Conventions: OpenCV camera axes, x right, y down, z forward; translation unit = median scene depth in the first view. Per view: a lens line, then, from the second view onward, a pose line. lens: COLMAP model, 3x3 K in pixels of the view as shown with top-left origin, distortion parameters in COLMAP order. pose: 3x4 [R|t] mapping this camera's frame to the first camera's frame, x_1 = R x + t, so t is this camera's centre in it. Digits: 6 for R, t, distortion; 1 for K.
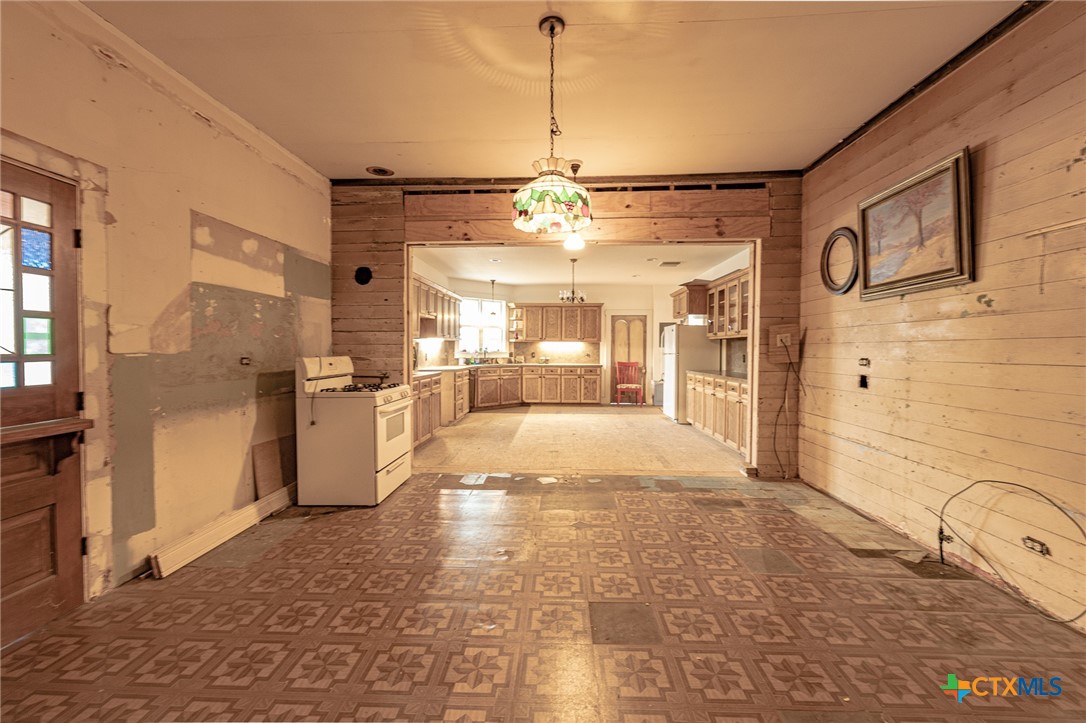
lens RADIAL K [[432.9, 0, 544.2], [0, 432.9, 359.5], [0, 0, 1]] dist [0.000434, 0.000015]
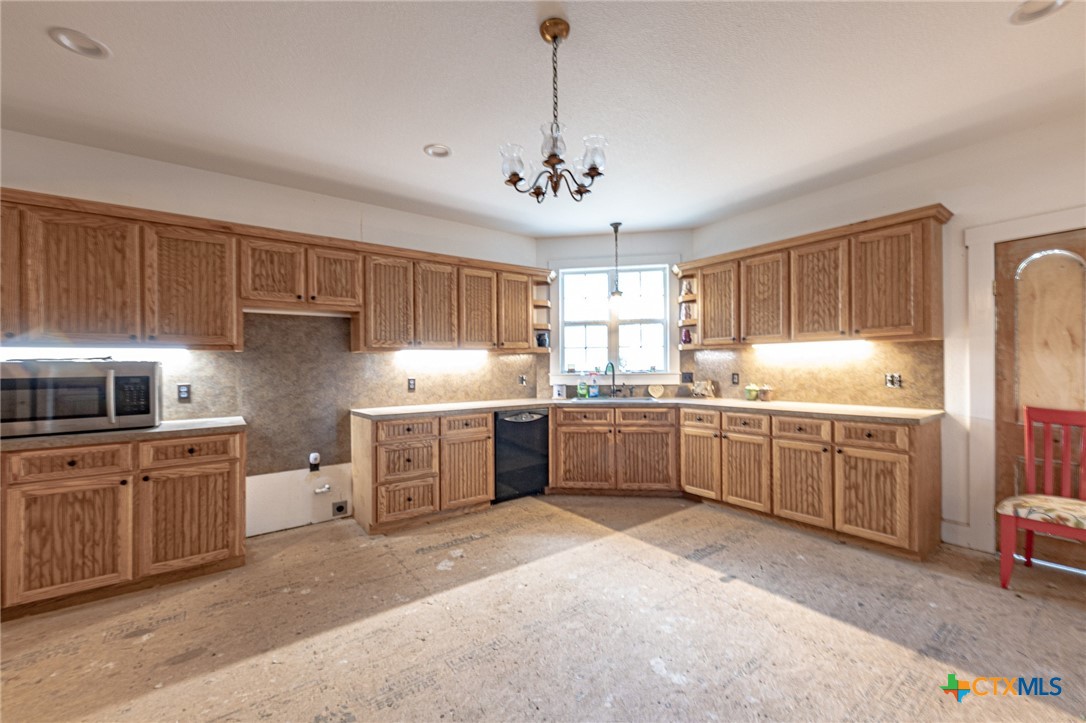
lens RADIAL K [[432.9, 0, 543.6], [0, 432.9, 366.9], [0, 0, 1]] dist [0.000434, 0.000015]
pose [[0.618007, -0.015177, -0.786026, 0.199840], [-0.002783, 0.999765, -0.021491, -0.013332], [0.786167, 0.015469, 0.617820, 0.611153]]
